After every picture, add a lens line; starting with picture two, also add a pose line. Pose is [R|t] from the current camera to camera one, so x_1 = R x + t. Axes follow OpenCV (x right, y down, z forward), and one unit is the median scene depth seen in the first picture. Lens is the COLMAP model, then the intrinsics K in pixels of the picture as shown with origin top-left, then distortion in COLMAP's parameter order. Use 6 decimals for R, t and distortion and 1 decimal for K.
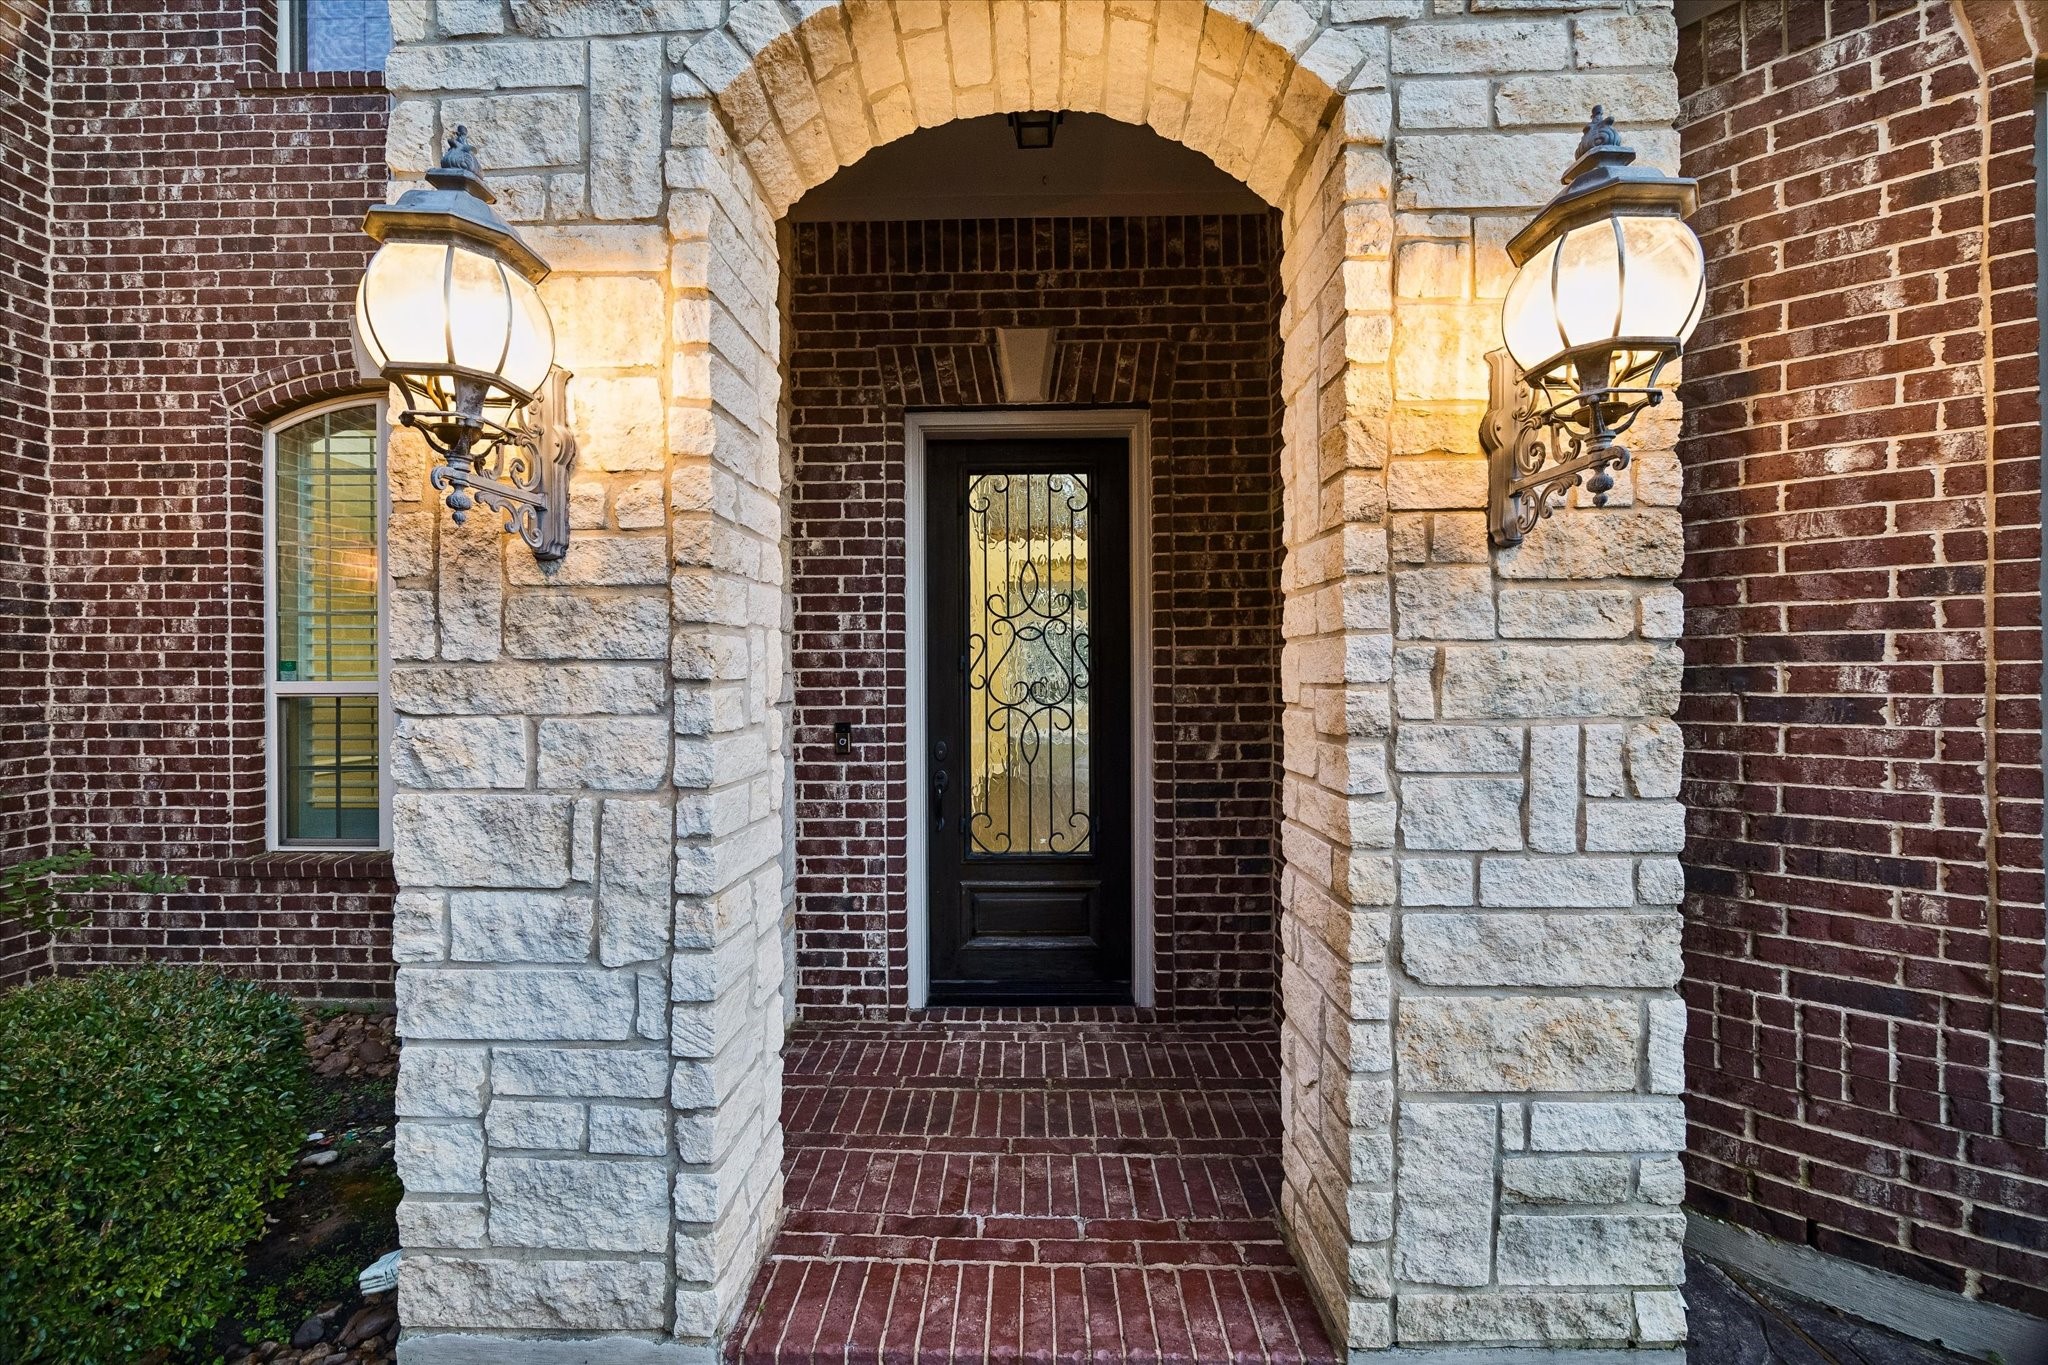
lens RADIAL K [[793.6, 0, 1024.0], [0, 793.6, 678.4], [0, 0, 1]] dist [-0.000140, 0.000041]
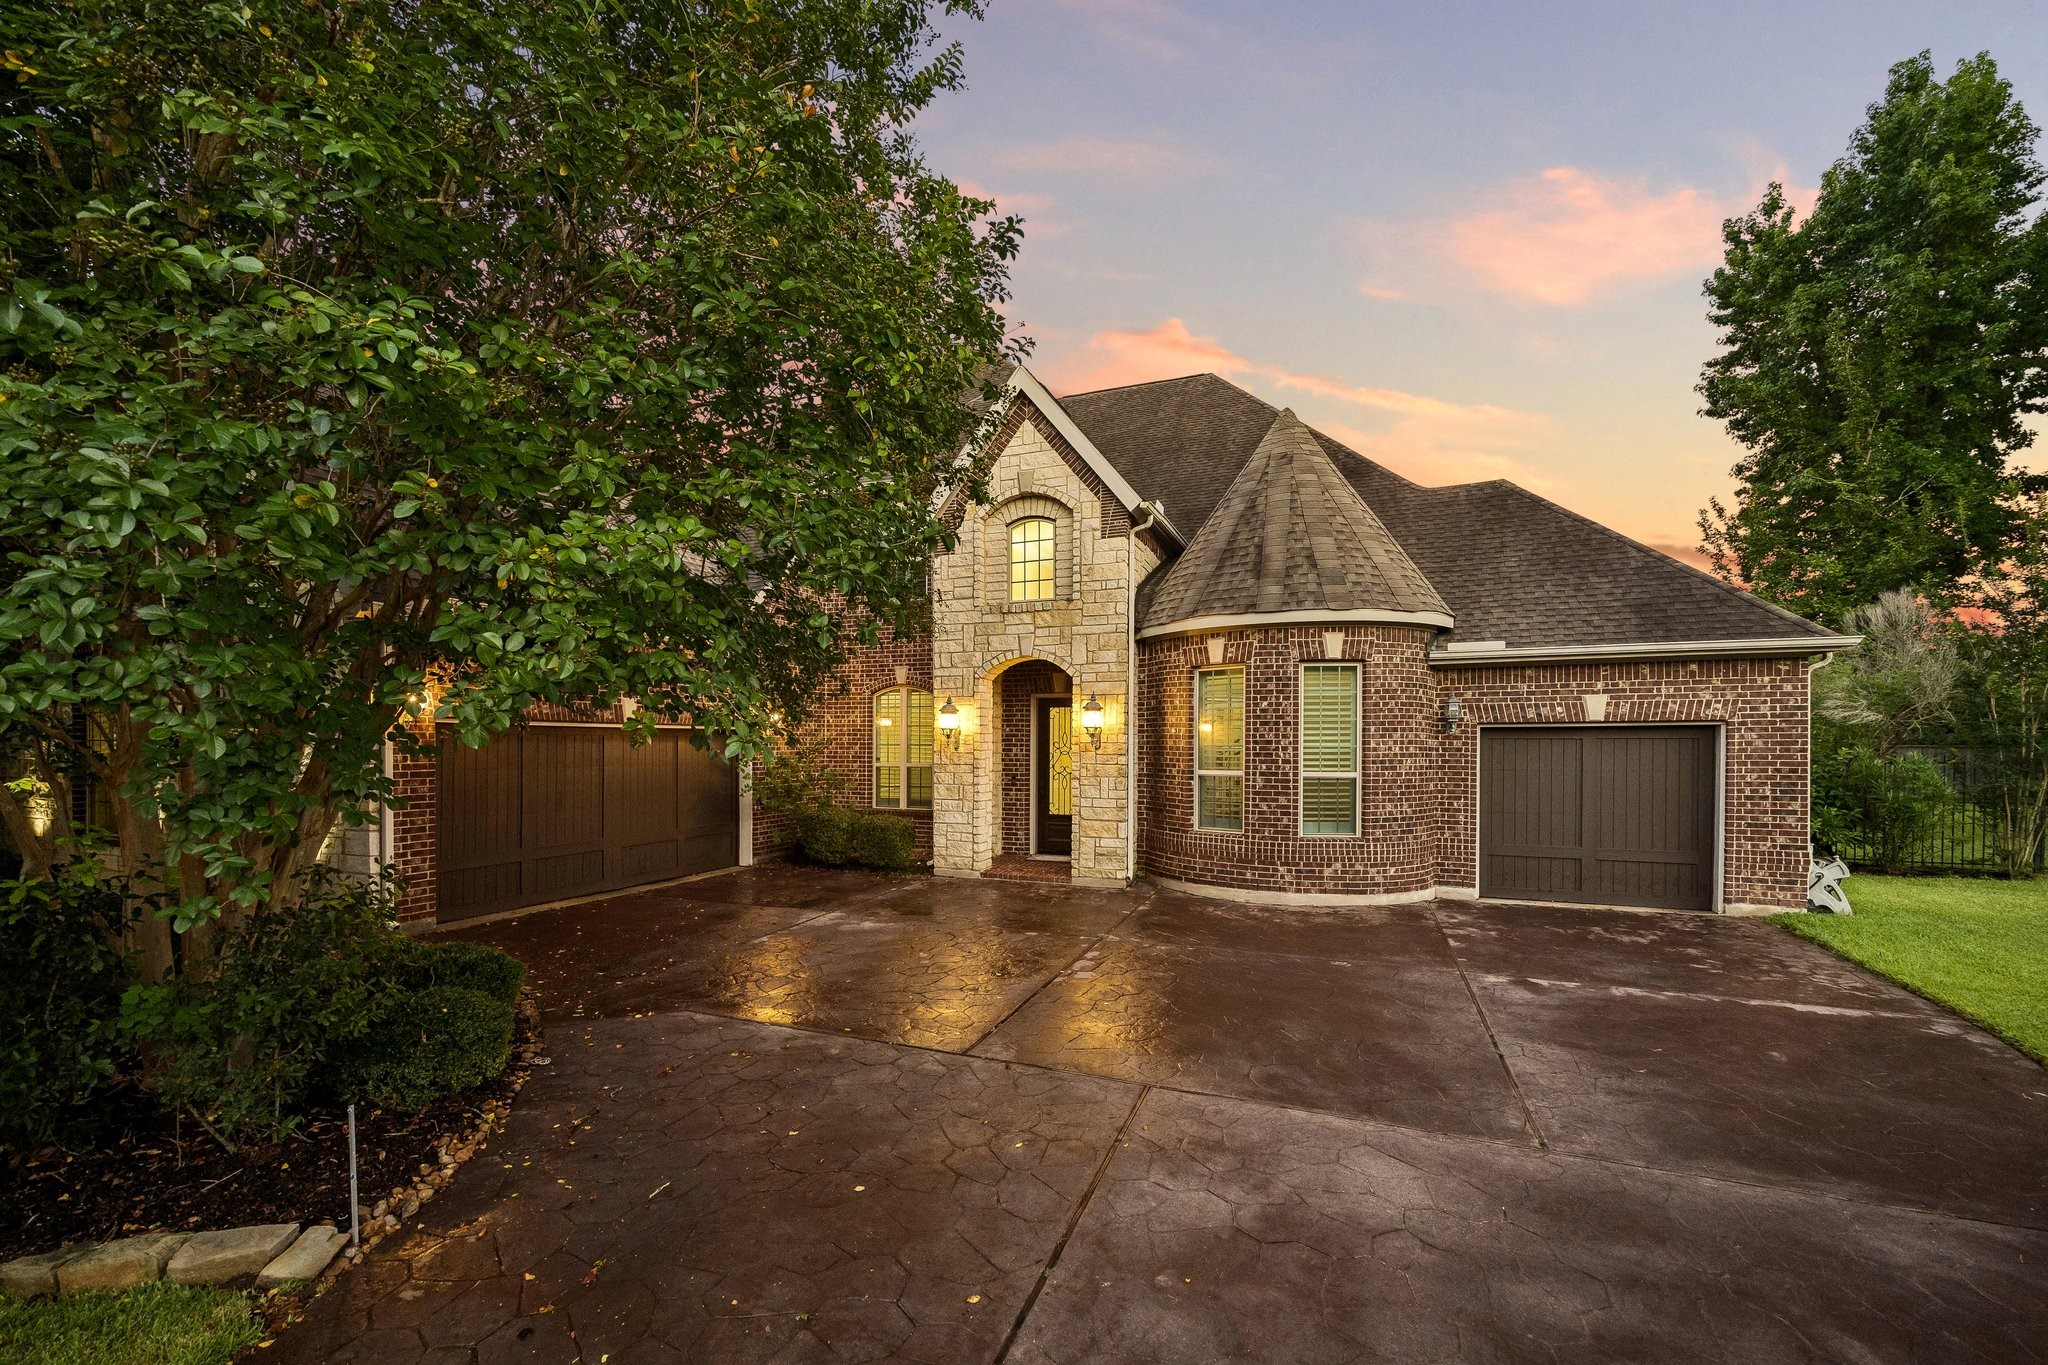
lens RADIAL K [[793.6, 0, 1036.8], [0, 793.6, 740.7], [0, 0, 1]] dist [-0.000140, 0.000041]
pose [[0.947510, 0.007152, -0.319646, 2.071944], [-0.008346, 0.999962, -0.002364, -0.205455], [0.319617, 0.004907, 0.947534, -4.881230]]
